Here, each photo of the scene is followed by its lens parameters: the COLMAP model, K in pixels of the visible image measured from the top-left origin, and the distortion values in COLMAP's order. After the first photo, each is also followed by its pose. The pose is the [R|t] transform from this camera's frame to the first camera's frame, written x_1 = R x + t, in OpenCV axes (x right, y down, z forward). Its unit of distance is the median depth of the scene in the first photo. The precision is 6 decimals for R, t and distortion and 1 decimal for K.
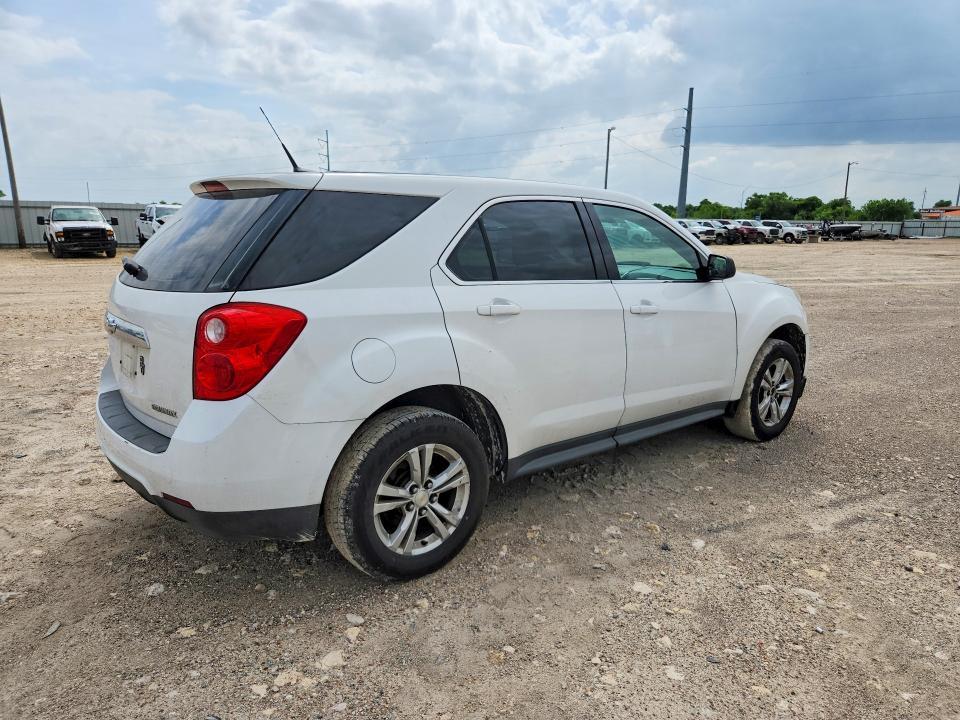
lens RADIAL K [[631.1, 0, 480.0], [0, 631.1, 360.0], [0, 0, 1]] dist [0.009295, 0.000968]
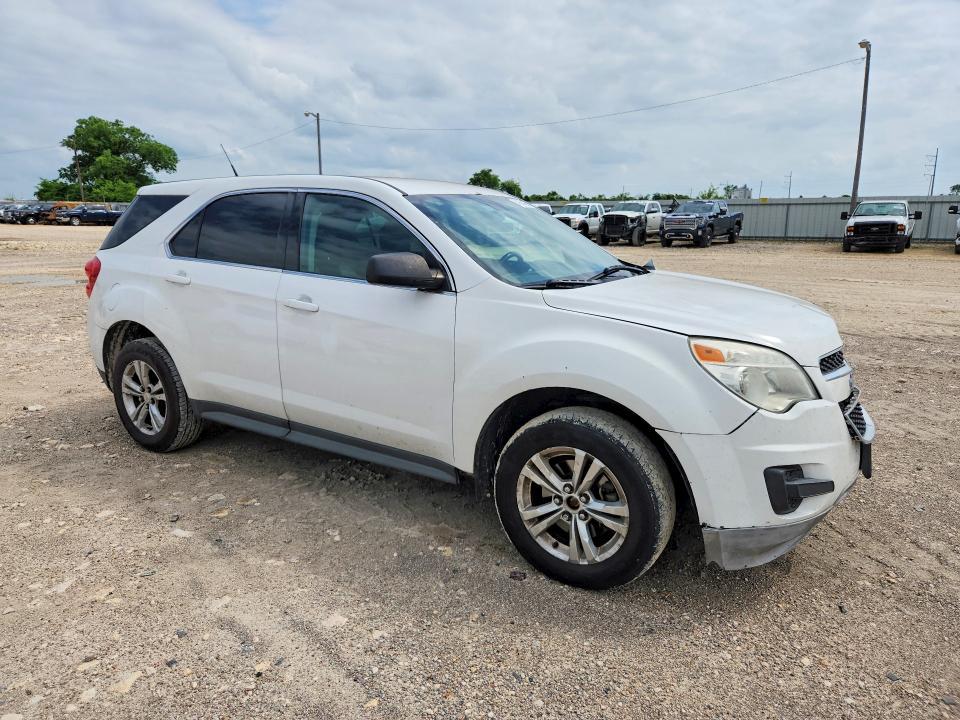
lens RADIAL K [[631.1, 0, 480.0], [0, 631.1, 360.0], [0, 0, 1]] dist [0.009295, 0.000968]
pose [[0.346575, 0.200998, -0.916234, 1.425807], [-0.194399, 0.970957, 0.139469, -0.213371], [0.917657, 0.129778, 0.375583, 1.064989]]
